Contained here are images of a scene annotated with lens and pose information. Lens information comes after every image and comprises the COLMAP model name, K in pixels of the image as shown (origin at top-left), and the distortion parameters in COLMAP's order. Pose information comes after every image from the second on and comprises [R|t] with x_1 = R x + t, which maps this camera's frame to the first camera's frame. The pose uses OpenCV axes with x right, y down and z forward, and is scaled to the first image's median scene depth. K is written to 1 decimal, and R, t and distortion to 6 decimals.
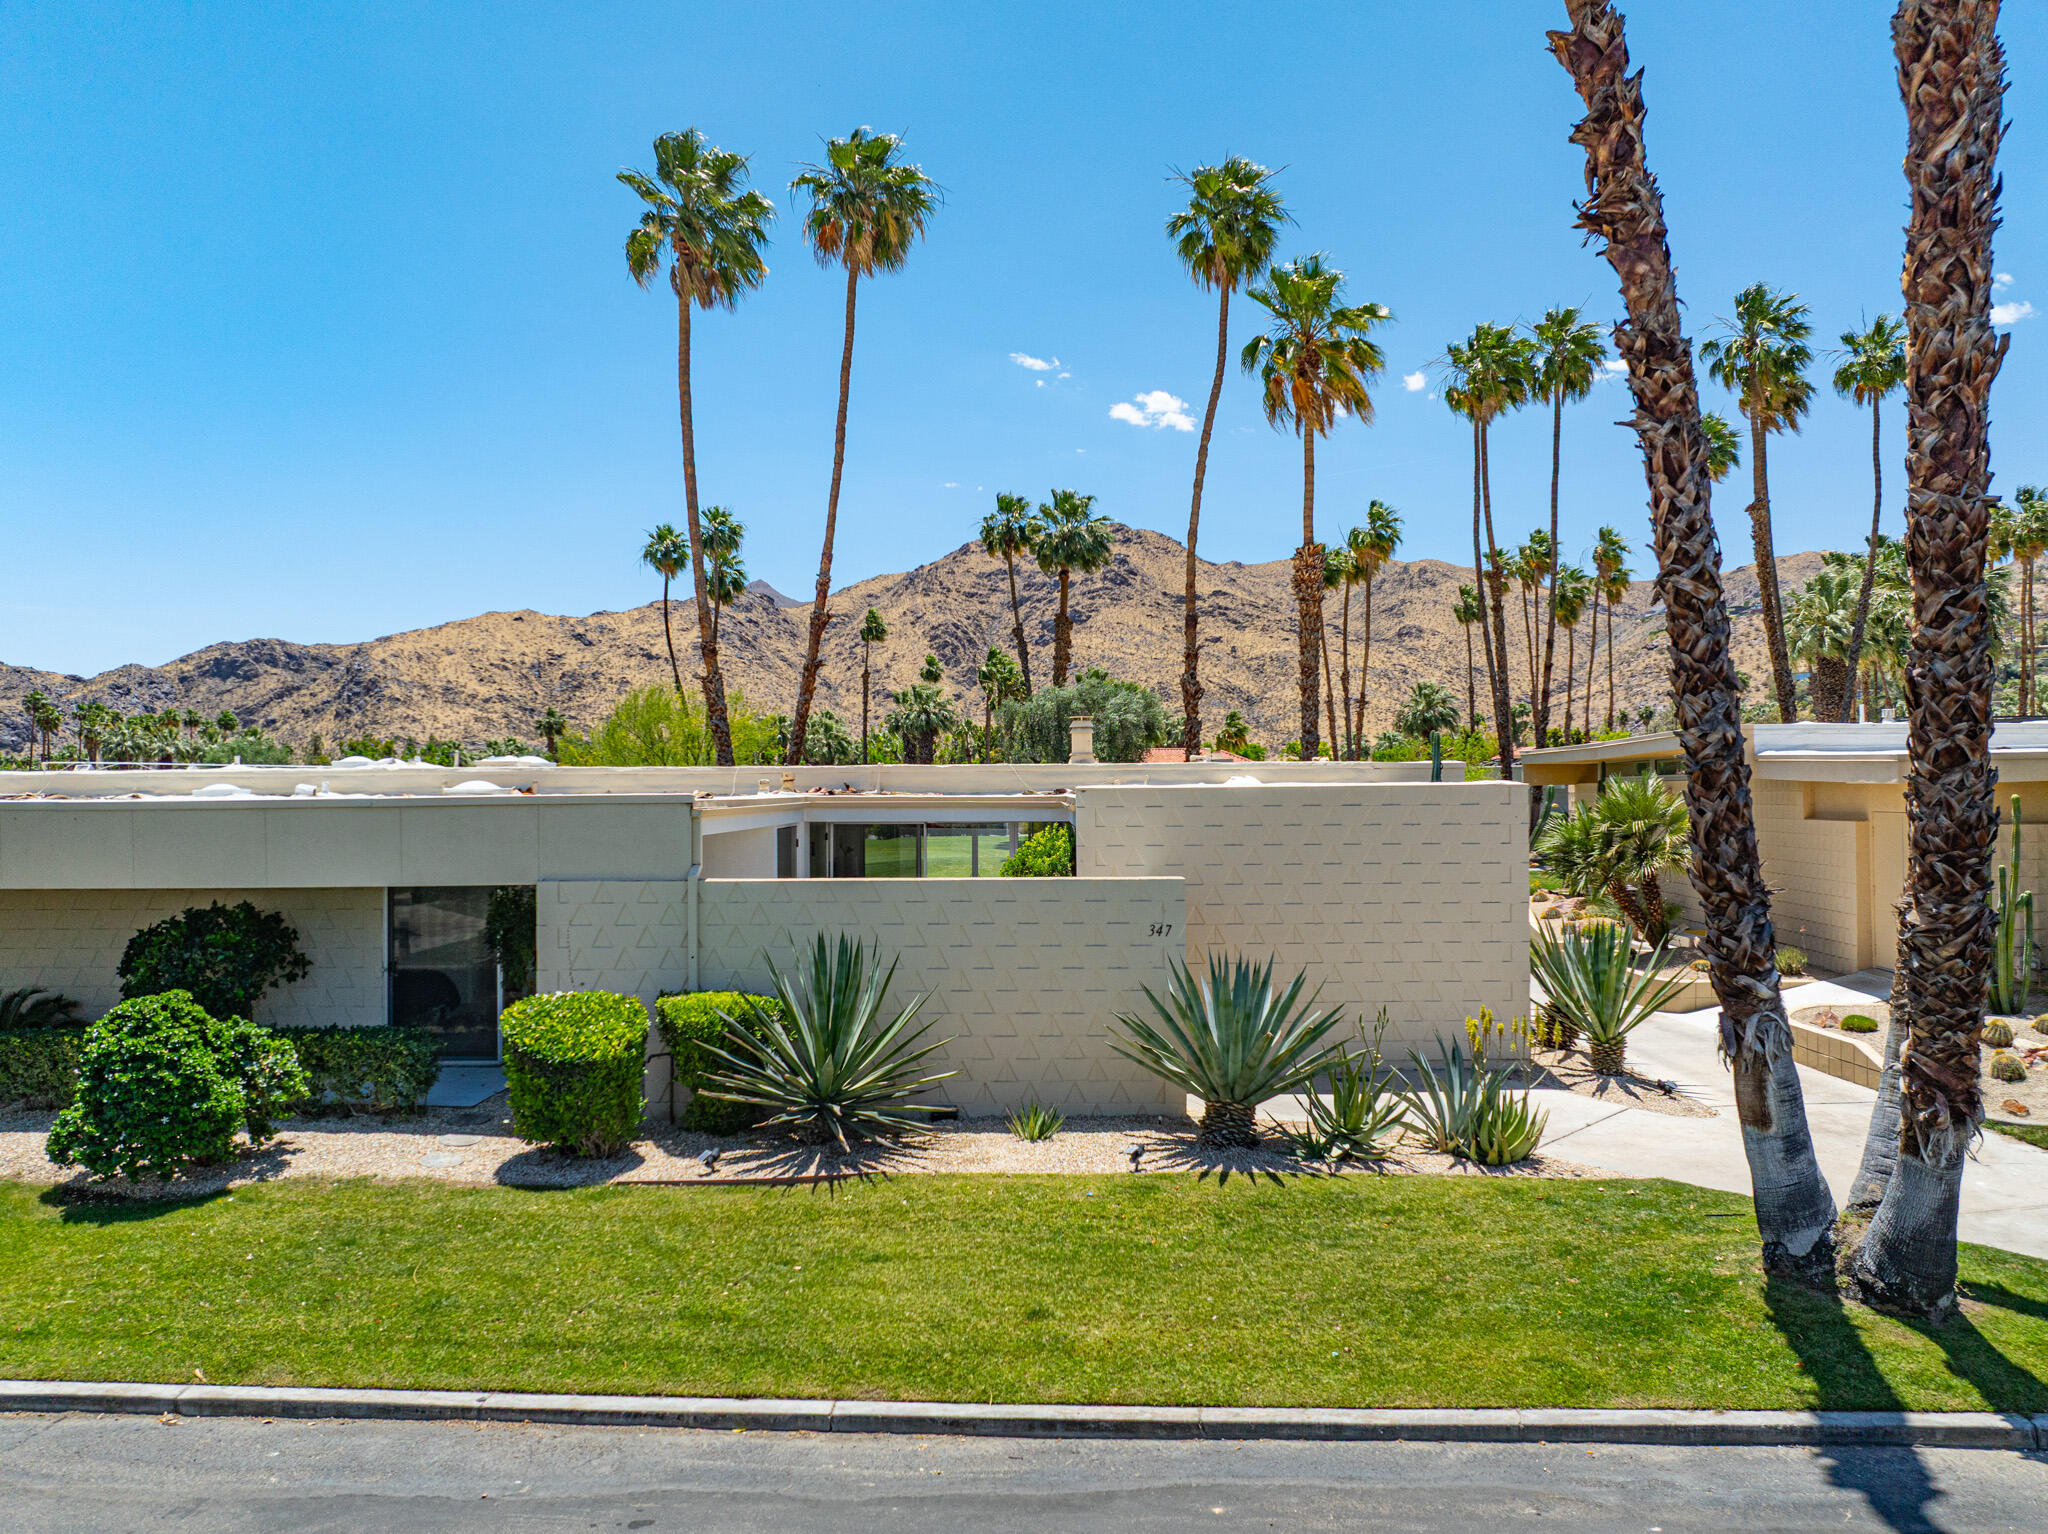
lens RADIAL K [[1428.0, 0, 1021.9], [0, 1428.0, 770.3], [0, 0, 1]] dist [-0.043136, 0.012074]
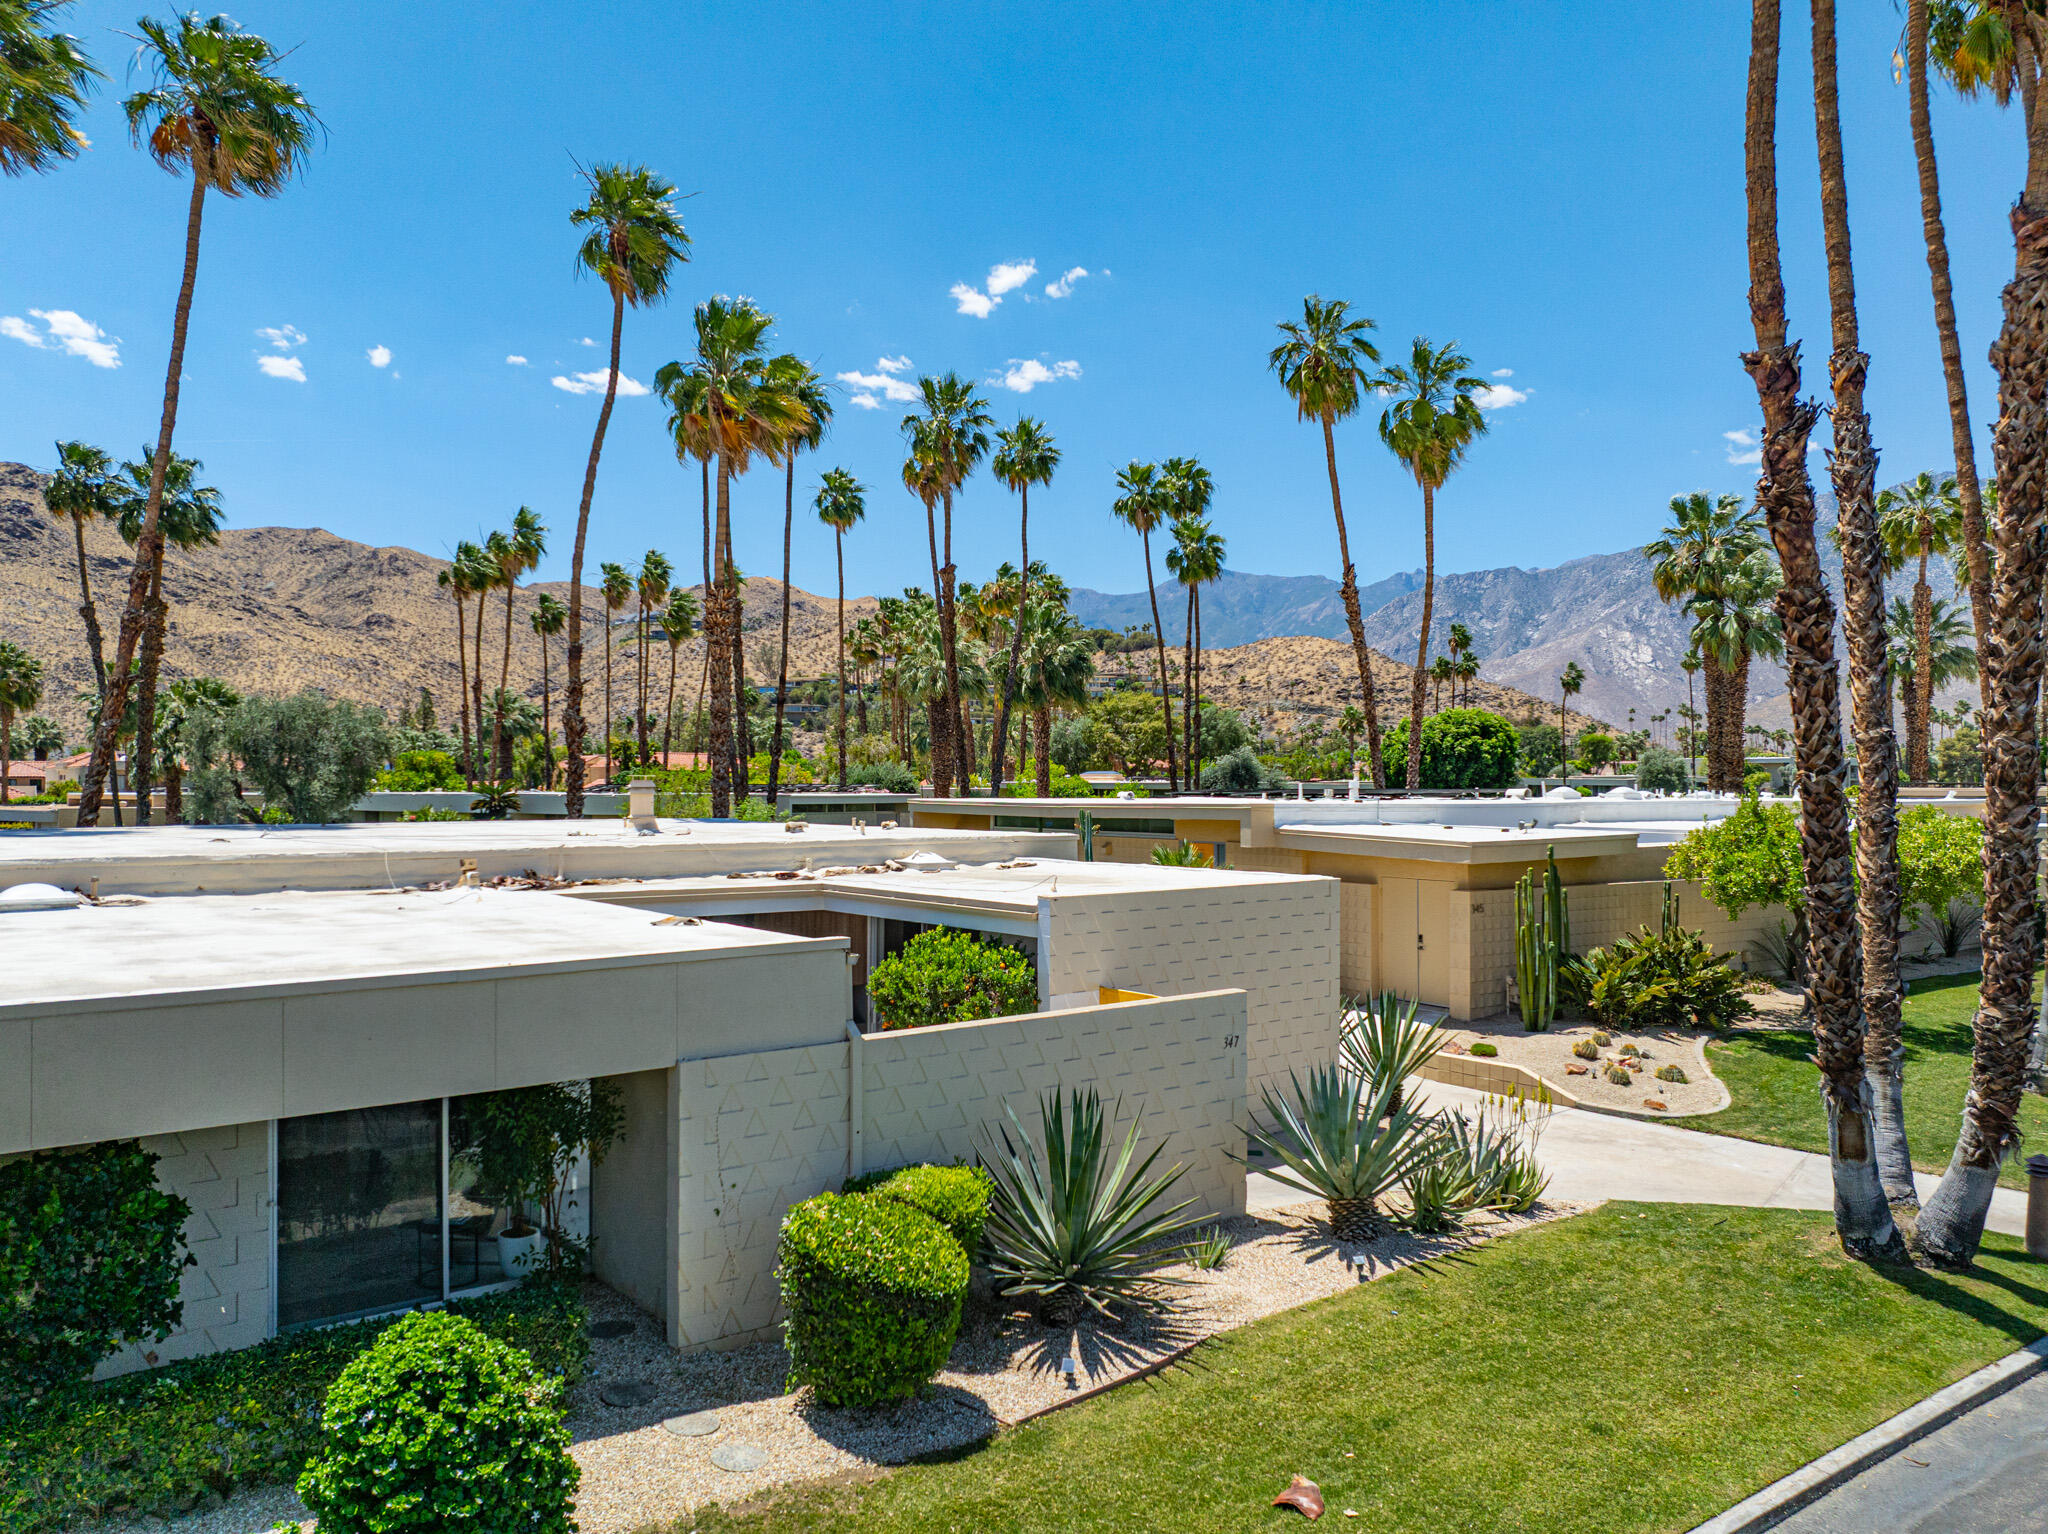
lens RADIAL K [[1428.0, 0, 1018.1], [0, 1428.0, 771.3], [0, 0, 1]] dist [-0.043136, 0.012074]
pose [[0.775624, 0.014892, 0.631020, -0.834477], [-0.015561, 0.999869, -0.004471, -0.097803], [-0.631004, -0.006351, 0.775754, 0.344488]]
